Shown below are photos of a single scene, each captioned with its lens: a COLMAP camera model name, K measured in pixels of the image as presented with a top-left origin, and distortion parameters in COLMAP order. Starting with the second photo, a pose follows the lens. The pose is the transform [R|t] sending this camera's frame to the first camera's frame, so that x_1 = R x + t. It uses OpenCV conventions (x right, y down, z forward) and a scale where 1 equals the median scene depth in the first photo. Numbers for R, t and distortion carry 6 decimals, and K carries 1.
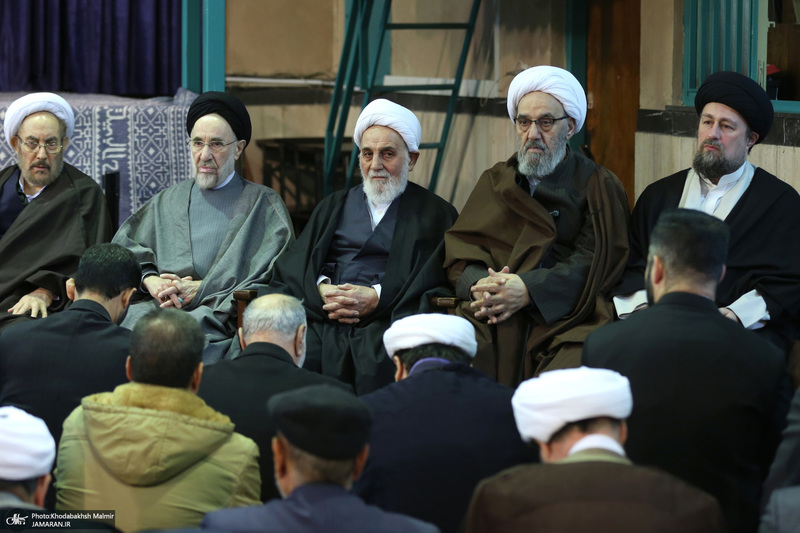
lens RADIAL K [[2498.3, 0, 399.3], [0, 2498.3, 266.3], [0, 0, 1]] dist [-0.057799, 0.000000]
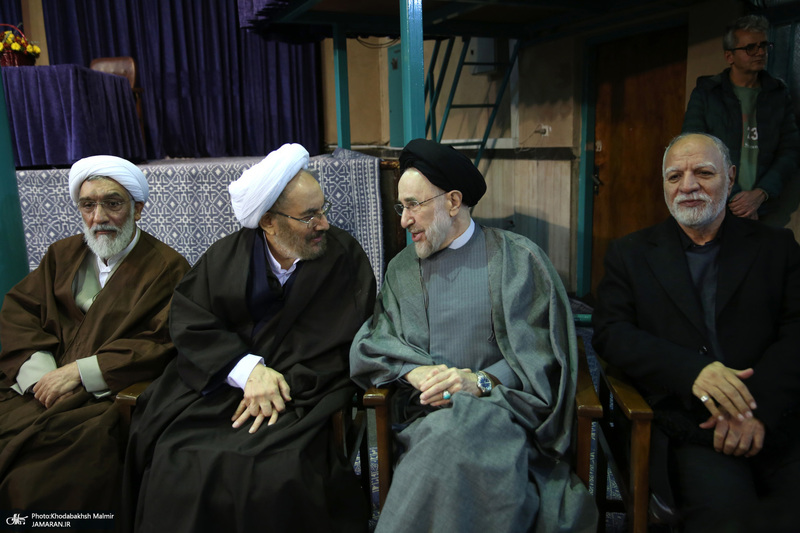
lens RADIAL K [[633.6, 0, 397.4], [0, 633.6, 260.0], [0, 0, 1]] dist [-0.026168, 0.004959]
pose [[0.990403, -0.061175, 0.123937, -0.111657], [0.049472, 0.994209, 0.095399, -0.042495], [-0.129055, -0.088352, 0.987694, 0.669029]]
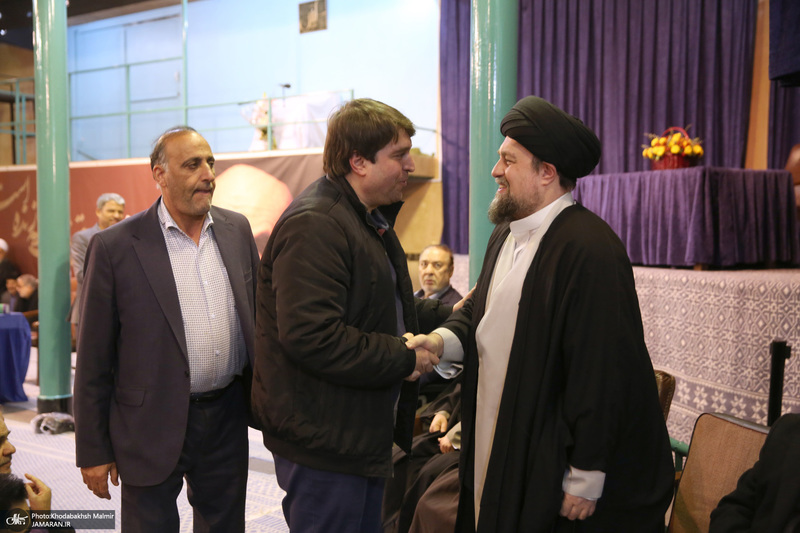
lens RADIAL K [[905.6, 0, 399.0], [0, 905.6, 266.4], [0, 0, 1]] dist [0.018919, 0.000000]
pose [[0.558149, 0.033958, -0.829045, 0.100861], [-0.073767, 0.997237, -0.008816, -0.055614], [0.826455, 0.066077, 0.559112, 0.626533]]
